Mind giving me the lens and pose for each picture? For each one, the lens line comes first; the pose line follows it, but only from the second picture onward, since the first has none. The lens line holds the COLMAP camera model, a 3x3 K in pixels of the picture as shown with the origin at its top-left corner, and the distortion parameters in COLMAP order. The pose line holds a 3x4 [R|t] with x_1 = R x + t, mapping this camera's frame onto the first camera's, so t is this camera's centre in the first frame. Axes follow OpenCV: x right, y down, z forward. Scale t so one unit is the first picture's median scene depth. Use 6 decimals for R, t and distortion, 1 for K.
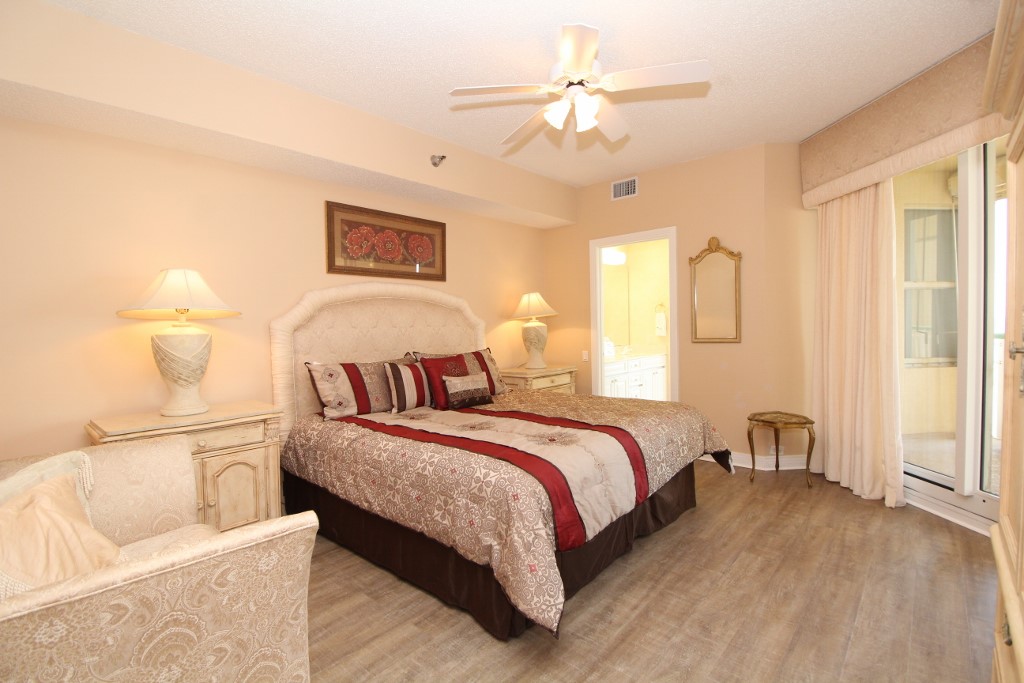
lens RADIAL K [[483.1, 0, 507.7], [0, 483.1, 337.0], [0, 0, 1]] dist [0.000131, -0.000850]
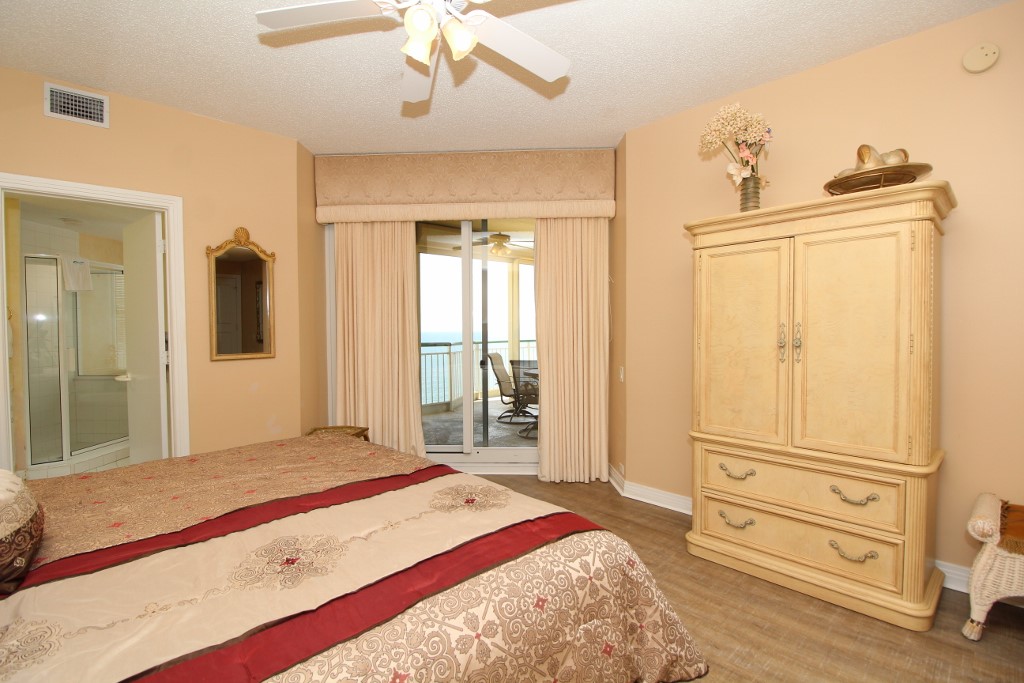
lens RADIAL K [[483.1, 0, 507.7], [0, 483.1, 337.0], [0, 0, 1]] dist [0.000131, -0.000850]
pose [[0.080695, -0.002531, 0.996736, -0.666252], [0.037050, 0.999313, -0.000462, -0.019009], [-0.996050, 0.036966, 0.080733, 1.009689]]
